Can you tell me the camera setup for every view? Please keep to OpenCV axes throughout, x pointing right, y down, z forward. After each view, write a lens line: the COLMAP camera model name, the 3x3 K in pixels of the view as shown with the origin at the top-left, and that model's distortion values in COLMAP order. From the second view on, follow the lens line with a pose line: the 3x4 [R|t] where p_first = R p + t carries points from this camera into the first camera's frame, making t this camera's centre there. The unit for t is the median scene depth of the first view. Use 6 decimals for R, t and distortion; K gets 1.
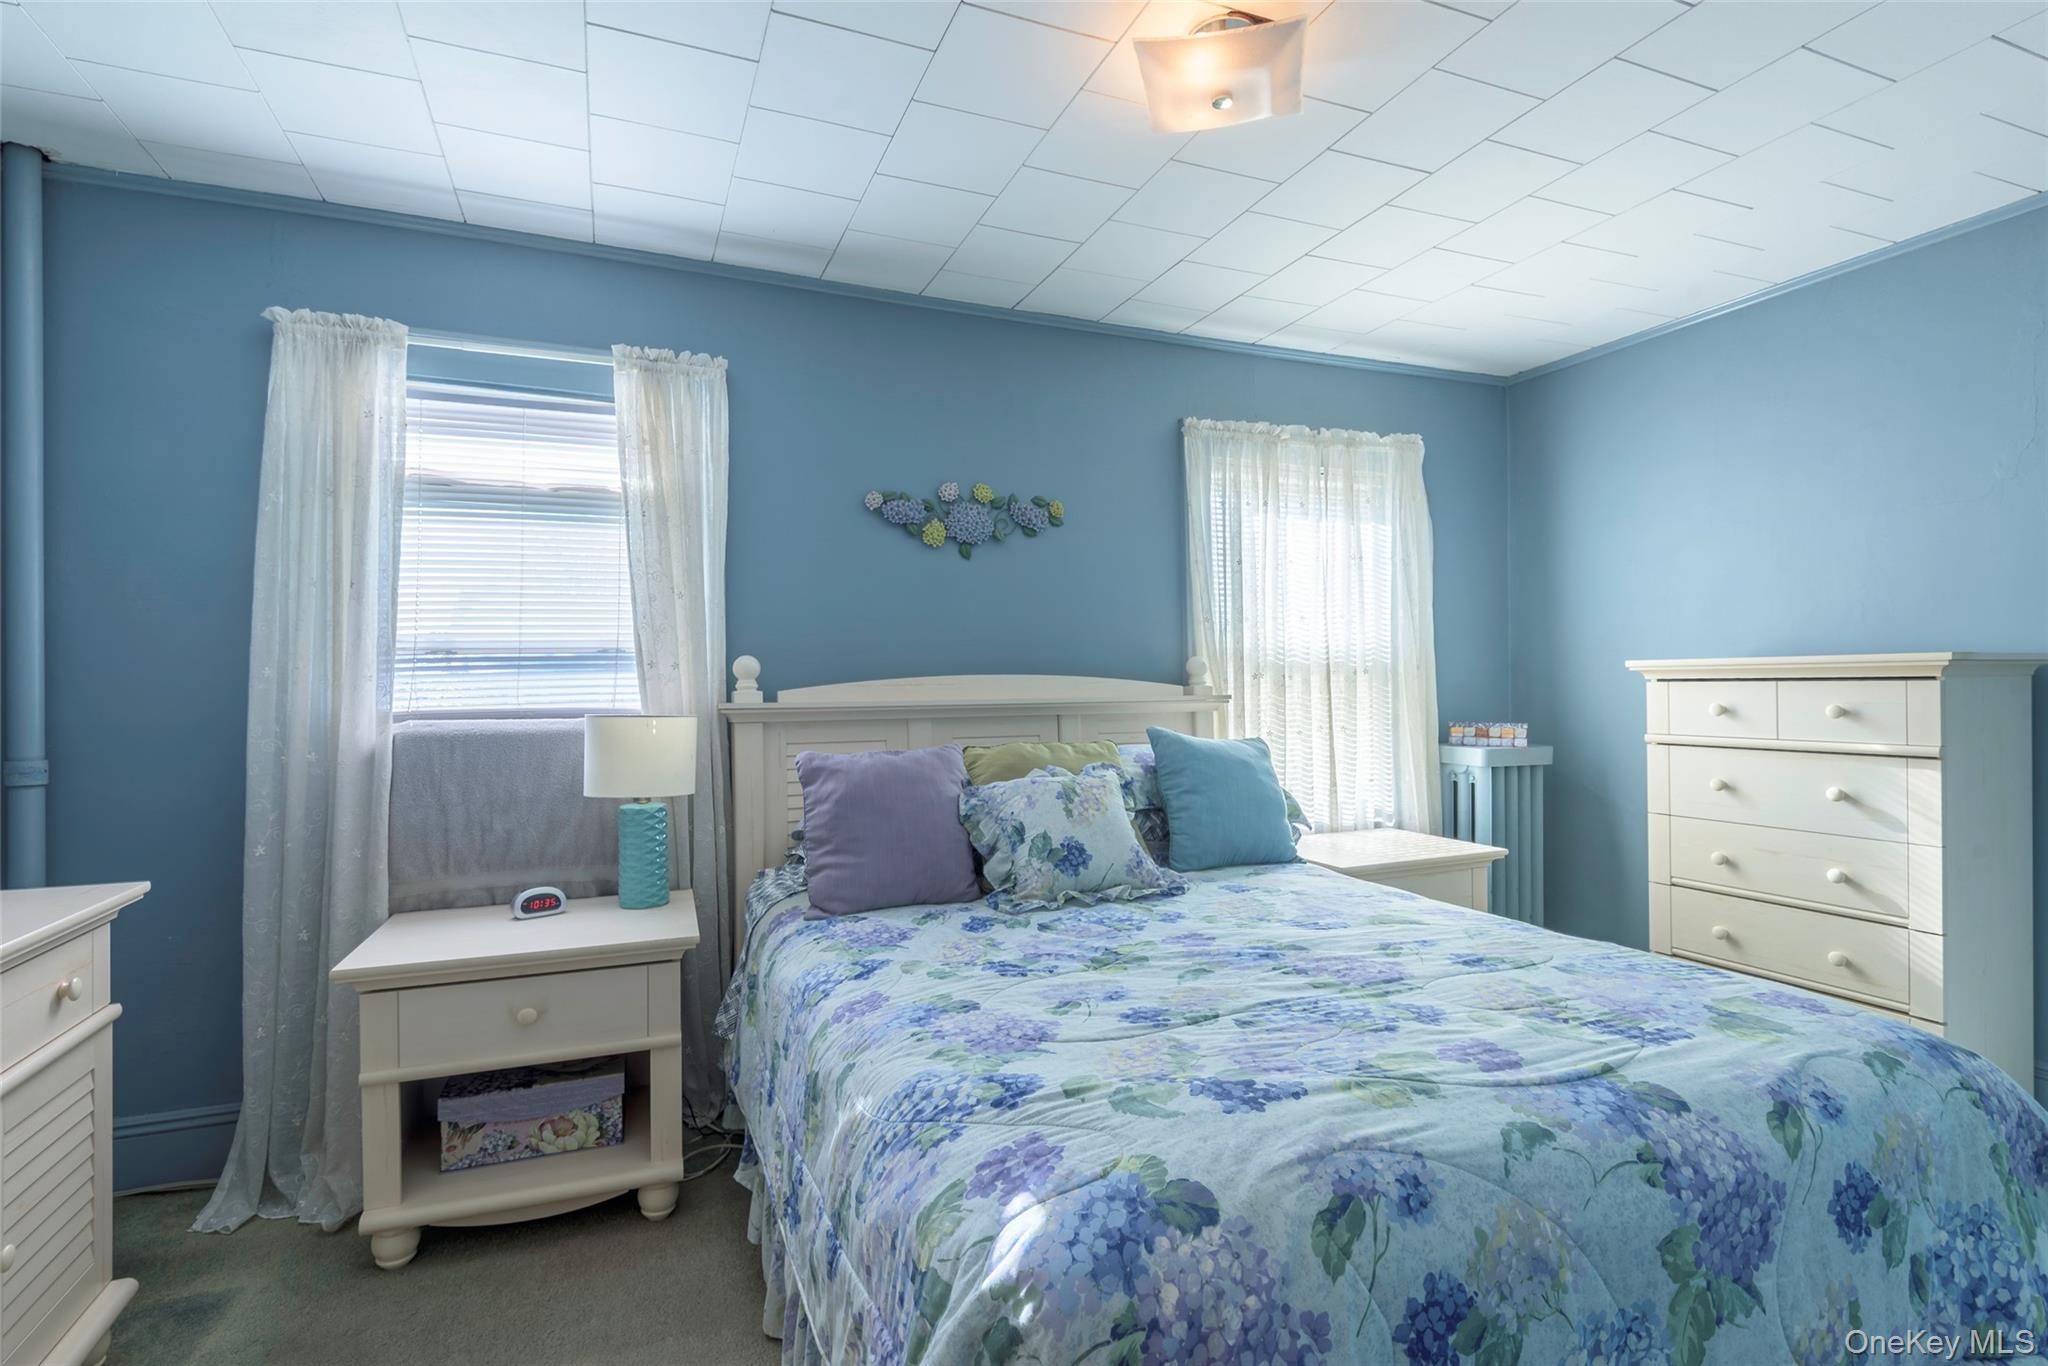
lens RADIAL K [[947.1, 0, 969.7], [0, 947.1, 684.0], [0, 0, 1]] dist [0.034454, -0.000313]
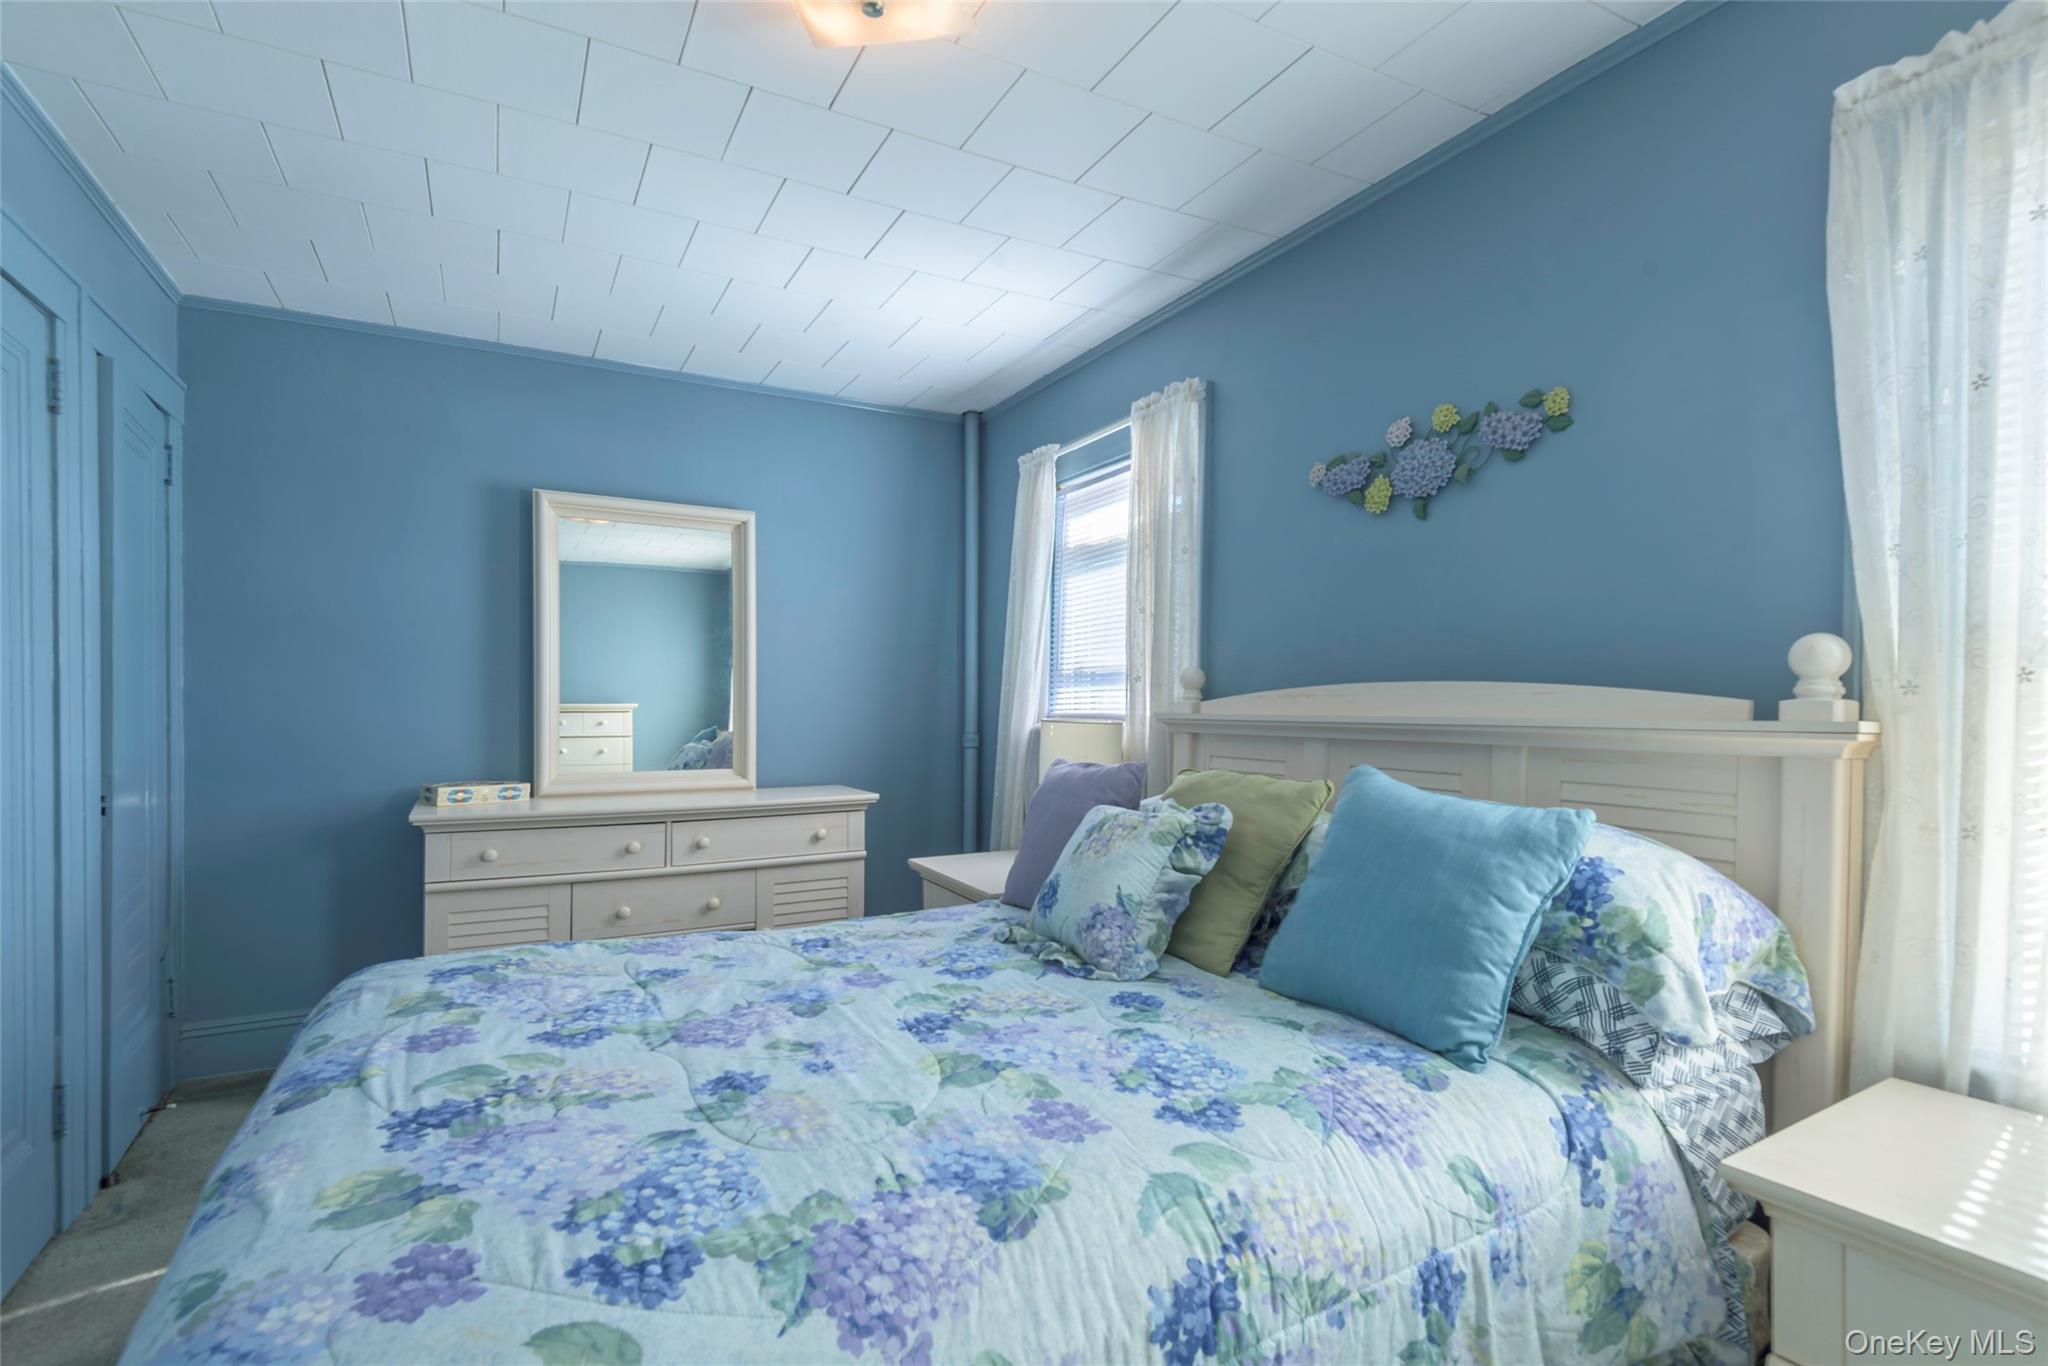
lens RADIAL K [[968.6, 0, 1023.6], [0, 968.6, 717.7], [0, 0, 1]] dist [0.002456, 0.000593]
pose [[0.137638, 0.020904, -0.990262, 0.788763], [-0.007810, 0.999769, 0.020019, 0.004657], [0.990452, 0.004979, 0.137769, 0.703440]]
